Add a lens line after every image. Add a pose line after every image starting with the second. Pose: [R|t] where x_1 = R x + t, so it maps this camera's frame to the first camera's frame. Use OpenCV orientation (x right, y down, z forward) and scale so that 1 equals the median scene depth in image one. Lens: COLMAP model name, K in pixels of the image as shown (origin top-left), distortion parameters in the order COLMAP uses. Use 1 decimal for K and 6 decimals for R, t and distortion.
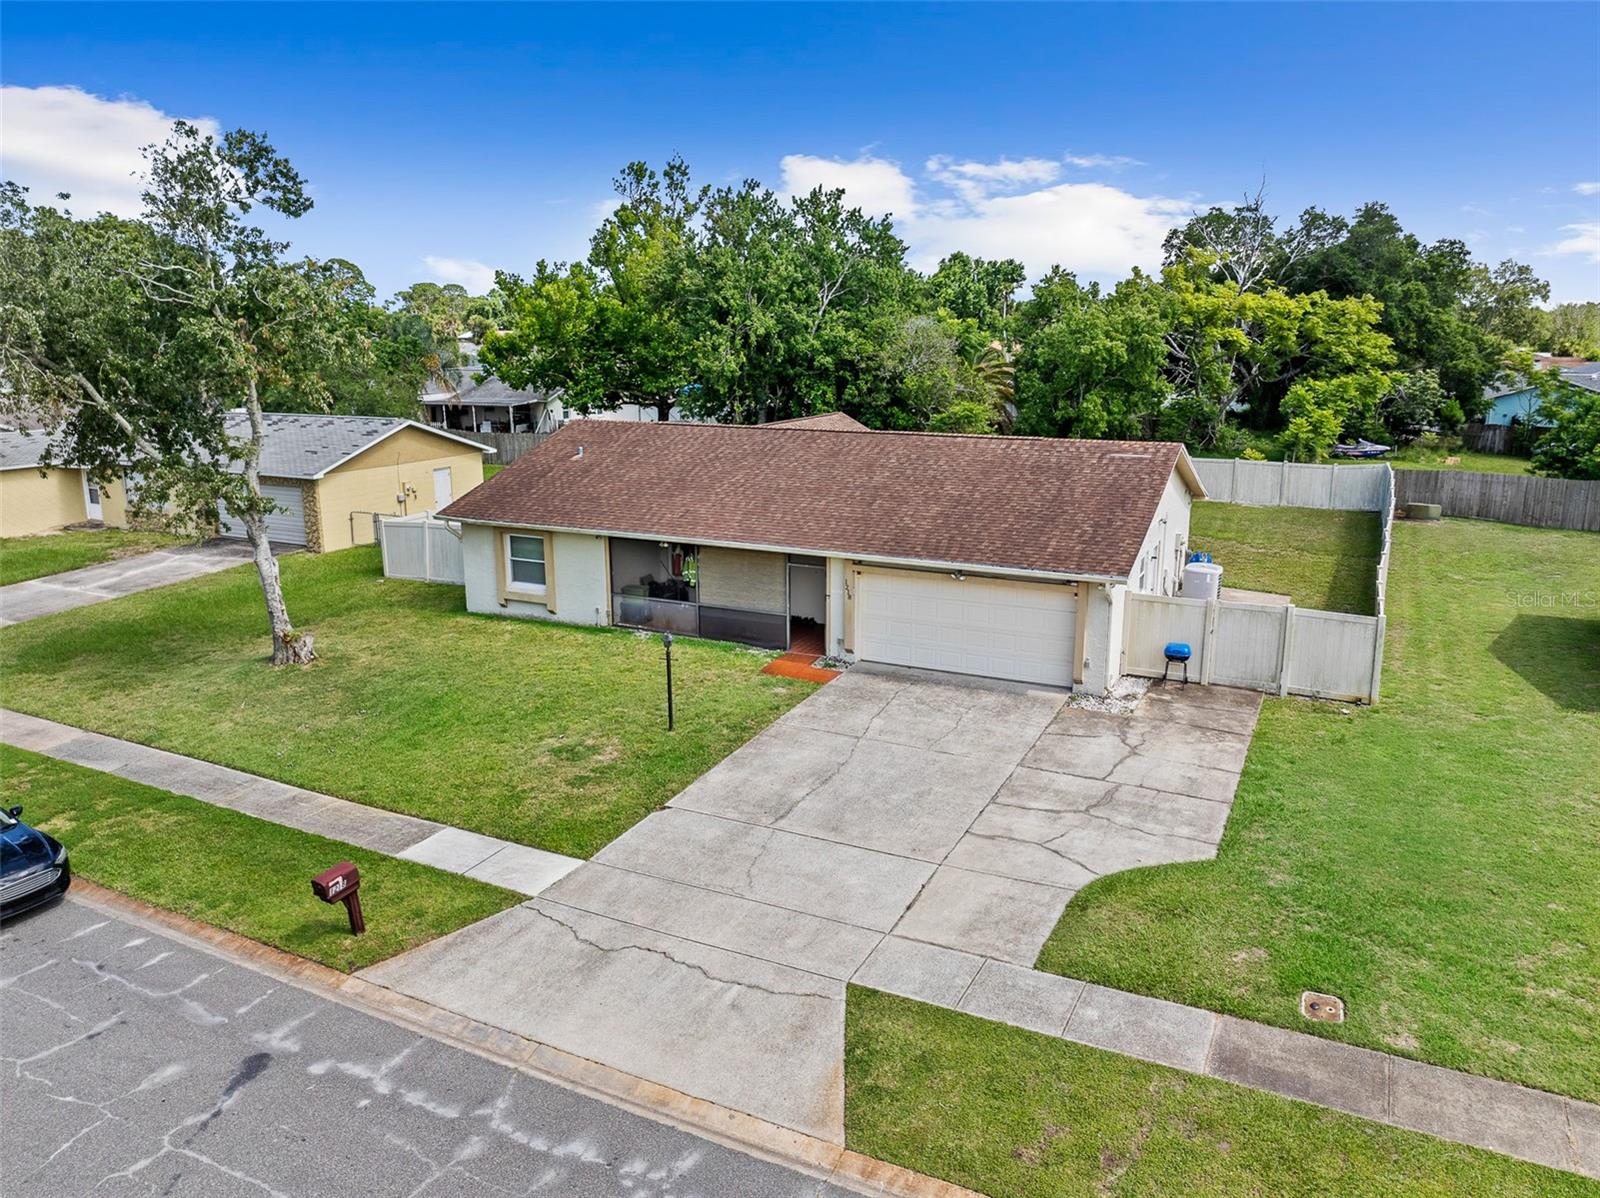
lens RADIAL K [[1138.4, 0, 800.2], [0, 1138.4, 591.8], [0, 0, 1]] dist [-0.047506, 0.013927]
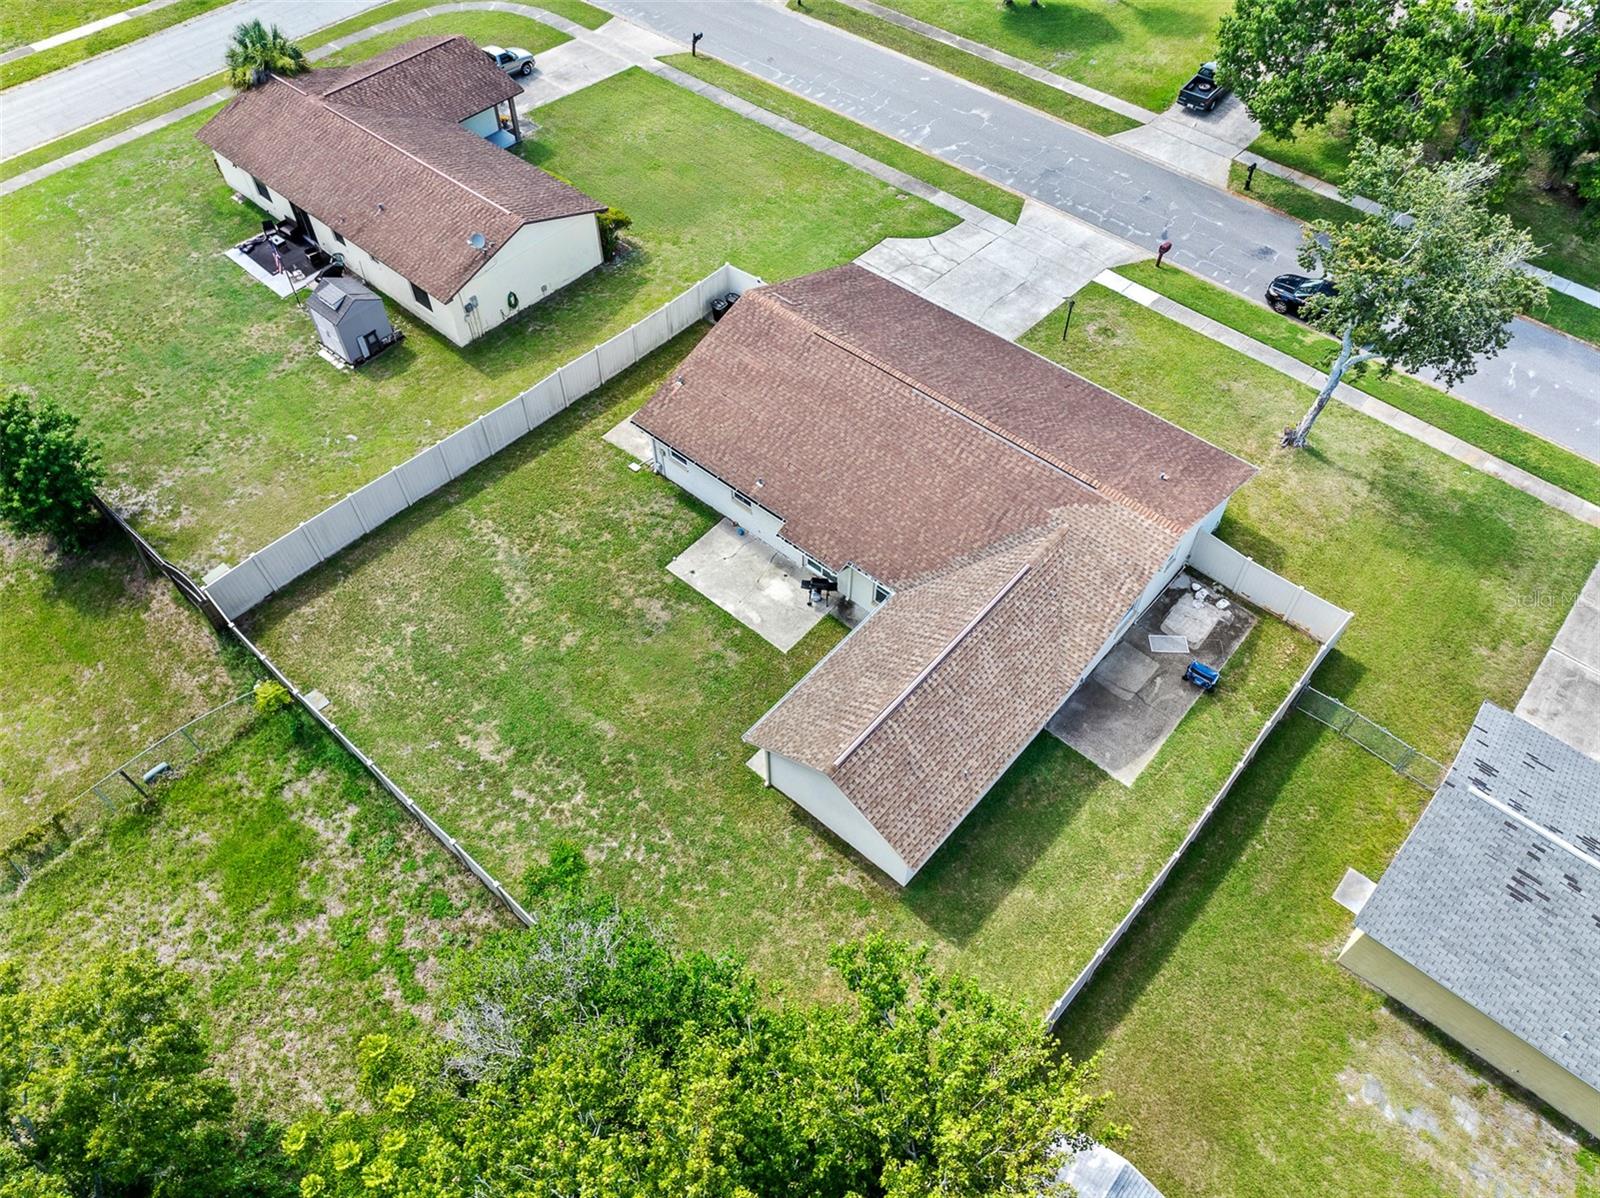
lens RADIAL K [[1138.4, 0, 800.2], [0, 1138.4, 591.8], [0, 0, 1]] dist [-0.047506, 0.013927]
pose [[-0.967257, -0.195322, 0.162060, -0.079838], [0.062828, 0.434389, 0.898531, -1.812853], [-0.245900, 0.879293, -0.407894, 2.689613]]
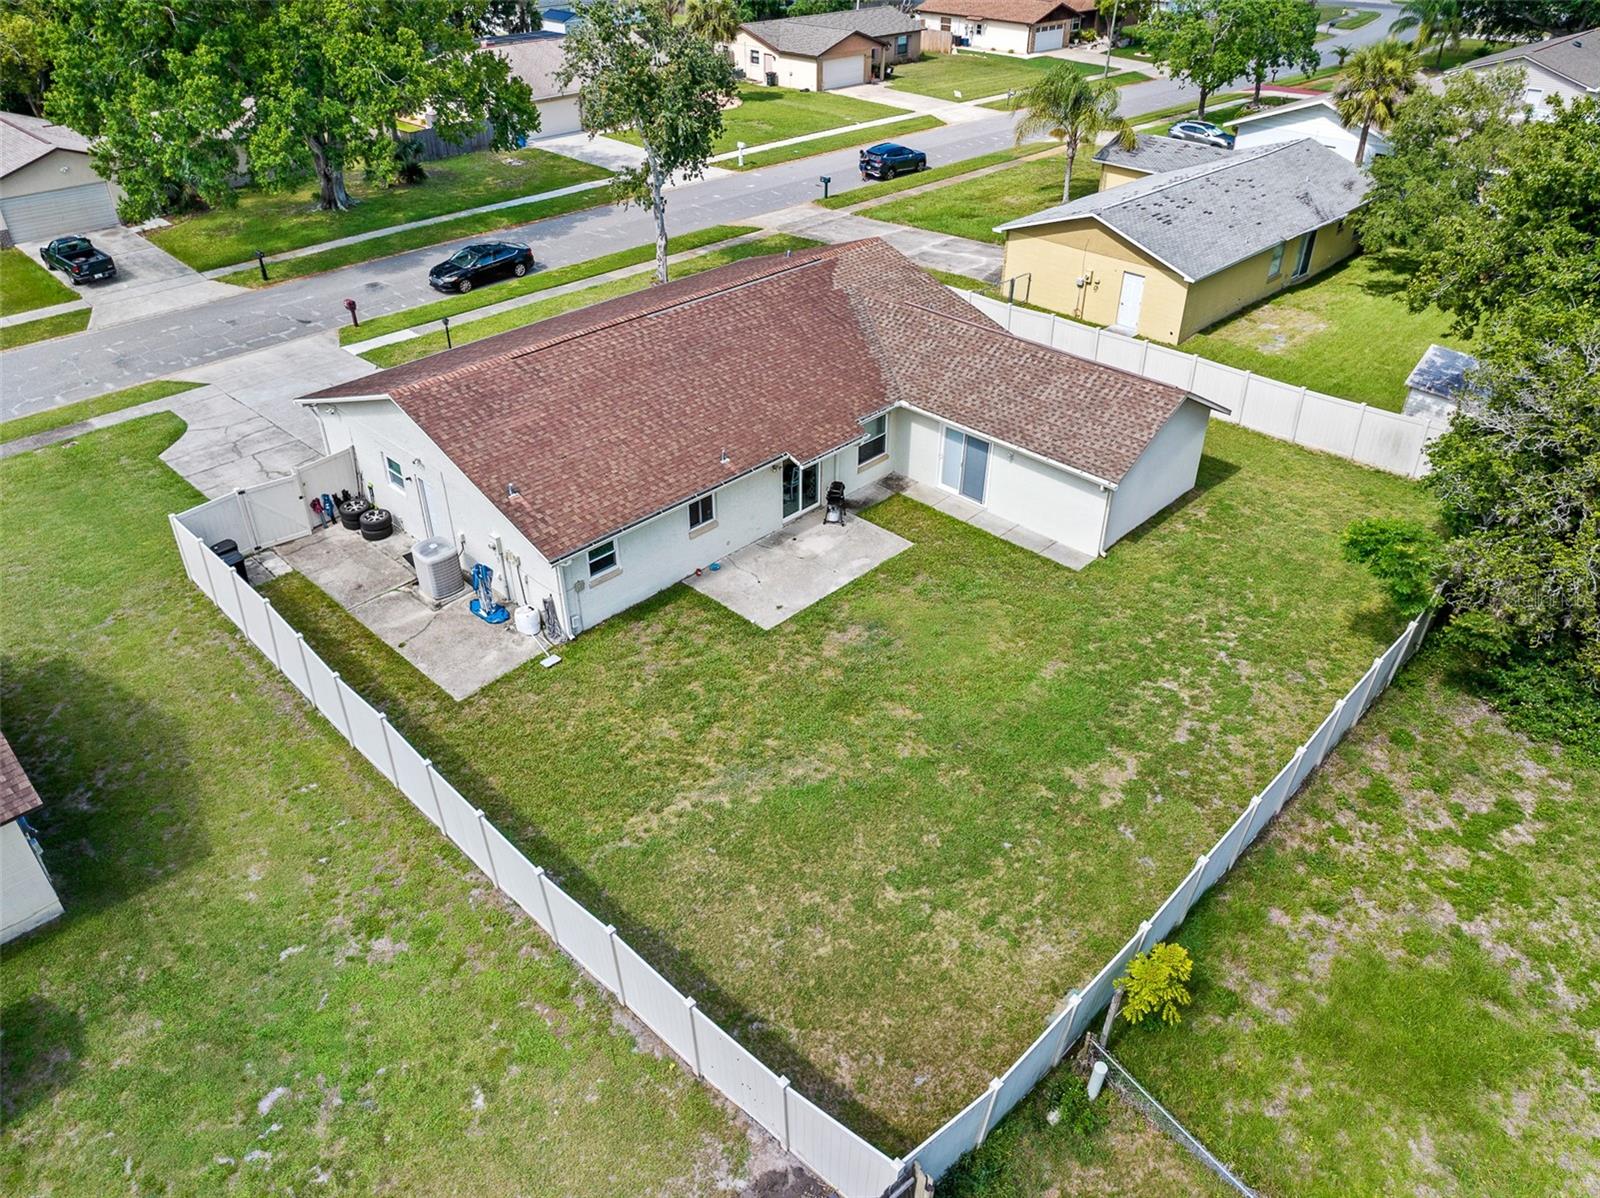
lens RADIAL K [[1138.4, 0, 800.2], [0, 1138.4, 591.8], [0, 0, 1]] dist [-0.047506, 0.013927]
pose [[-0.305711, 0.530569, -0.790593, 1.523787], [-0.220751, 0.768223, 0.600917, -0.931548], [0.926180, 0.358231, -0.117730, 2.082454]]
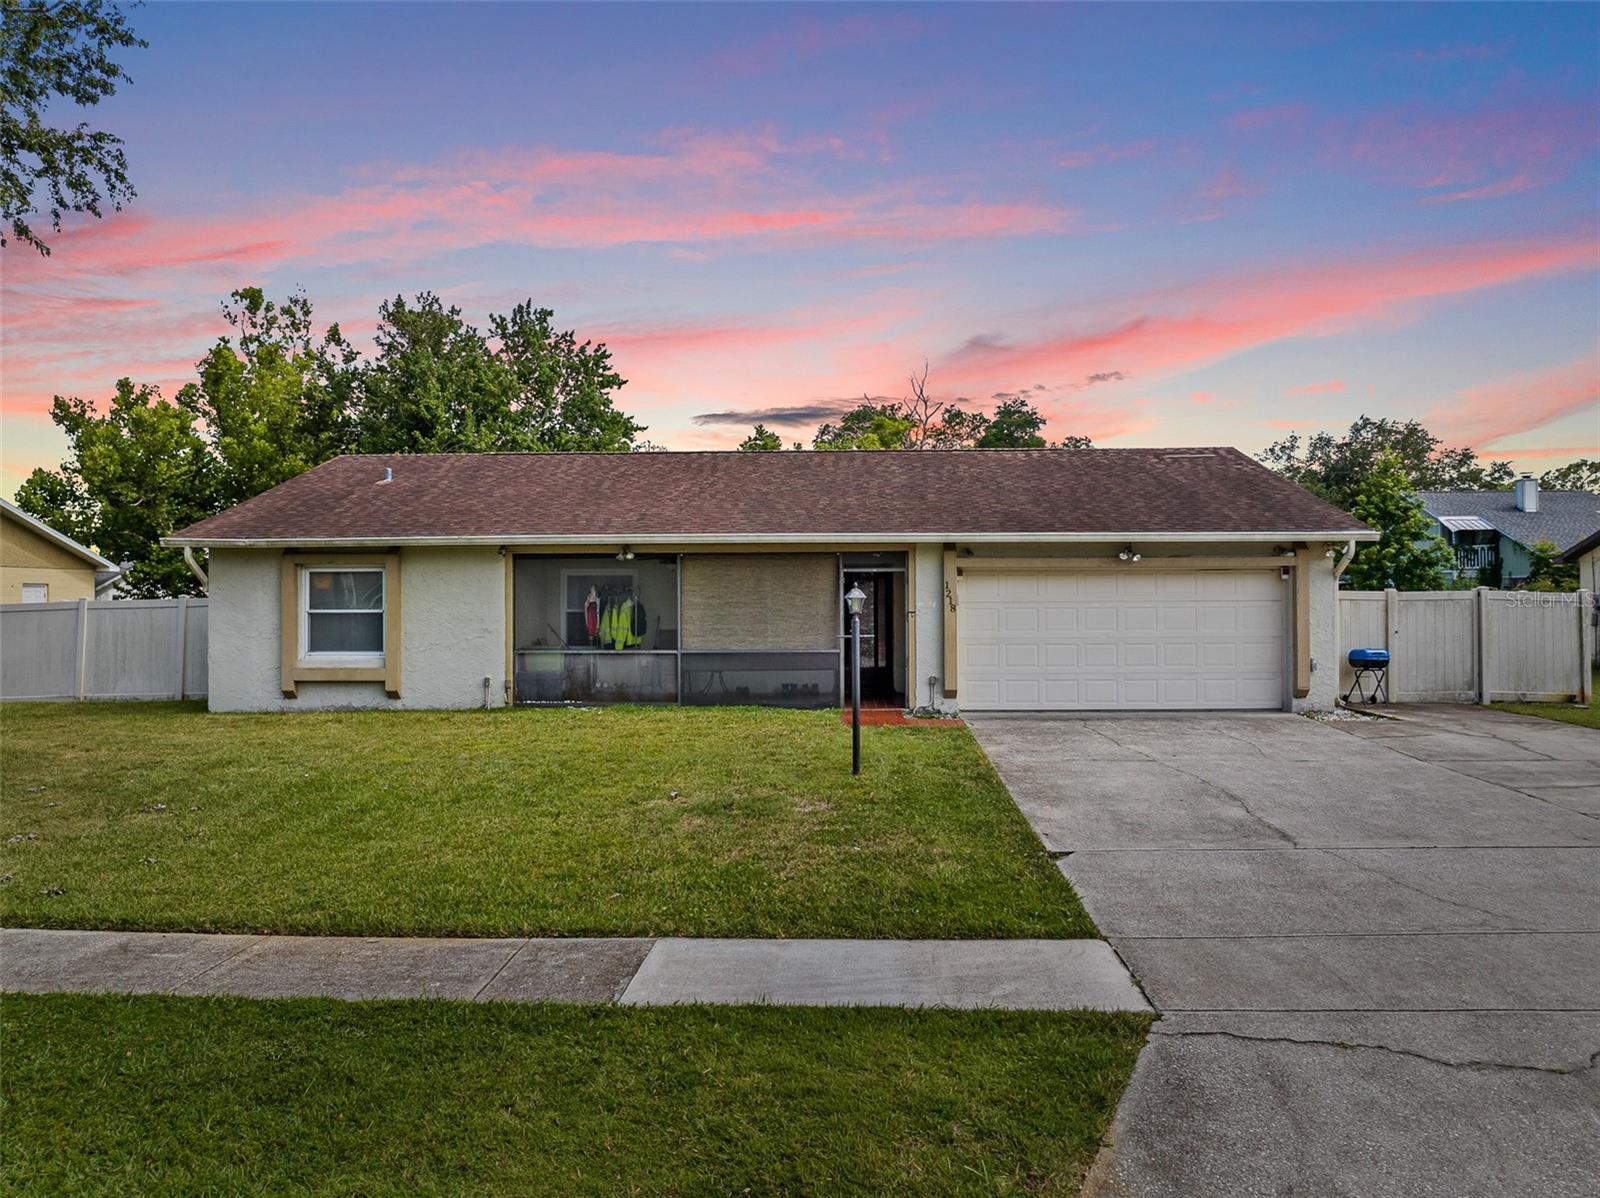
lens RADIAL K [[1138.4, 0, 800.2], [0, 1138.4, 591.8], [0, 0, 1]] dist [-0.047506, 0.013927]
pose [[0.908602, 0.007652, 0.417592, -0.404257], [0.094135, 0.970354, -0.222600, 0.172519], [-0.406916, 0.241565, 0.880946, 0.575153]]
